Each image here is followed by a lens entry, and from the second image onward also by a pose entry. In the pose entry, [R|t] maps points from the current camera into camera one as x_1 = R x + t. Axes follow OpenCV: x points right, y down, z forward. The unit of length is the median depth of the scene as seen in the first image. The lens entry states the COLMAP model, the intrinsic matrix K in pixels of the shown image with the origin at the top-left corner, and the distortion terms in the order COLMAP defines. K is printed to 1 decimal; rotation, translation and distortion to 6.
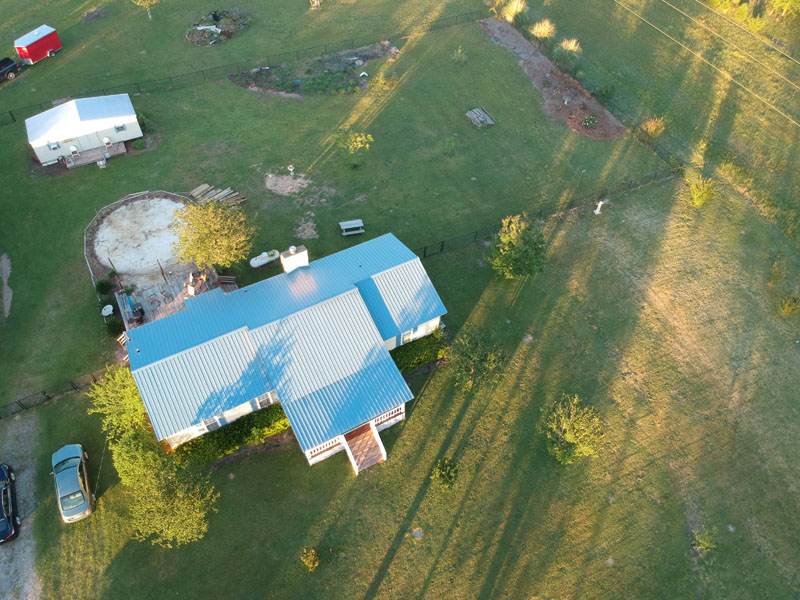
lens RADIAL K [[587.3, 0, 400.0], [0, 587.3, 300.0], [0, 0, 1]] dist [0.112134, -0.198731]
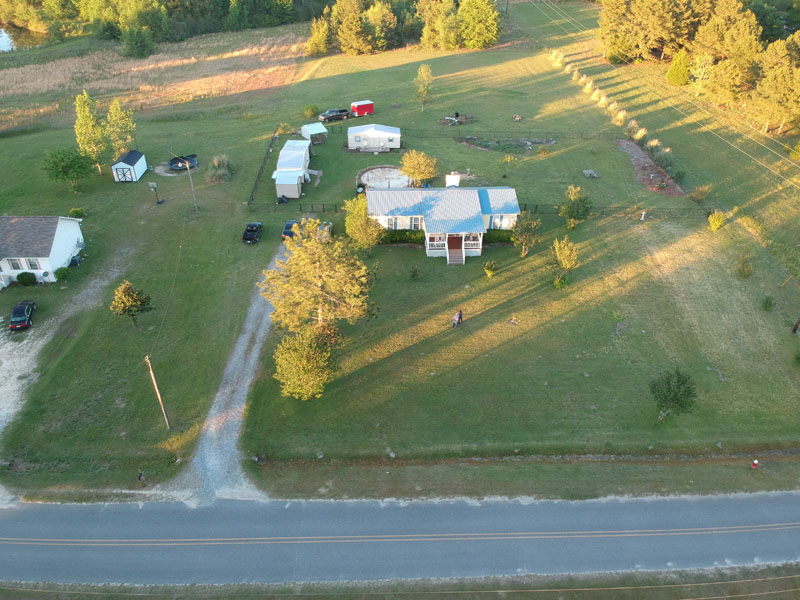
lens RADIAL K [[587.3, 0, 400.0], [0, 587.3, 300.0], [0, 0, 1]] dist [0.112134, -0.198731]
pose [[0.908293, 0.226937, -0.351430, 0.352908], [-0.331295, 0.903159, -0.273033, 0.703962], [0.255435, 0.364421, 0.895517, -0.524636]]
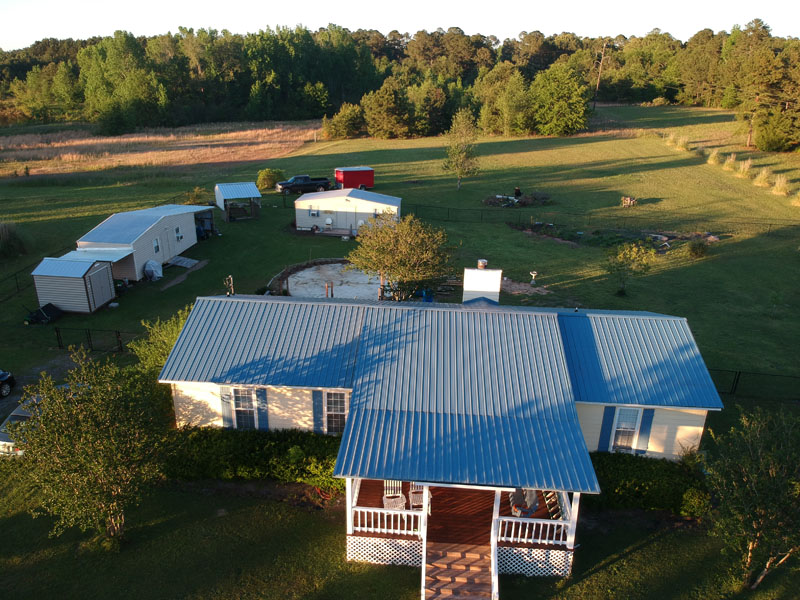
lens RADIAL K [[587.3, 0, 400.0], [0, 587.3, 300.0], [0, 0, 1]] dist [0.112134, -0.198731]
pose [[0.844676, 0.188443, -0.501010, 0.066181], [-0.428129, 0.799647, -0.421035, 0.213349], [0.321290, 0.570136, 0.756121, 0.374623]]
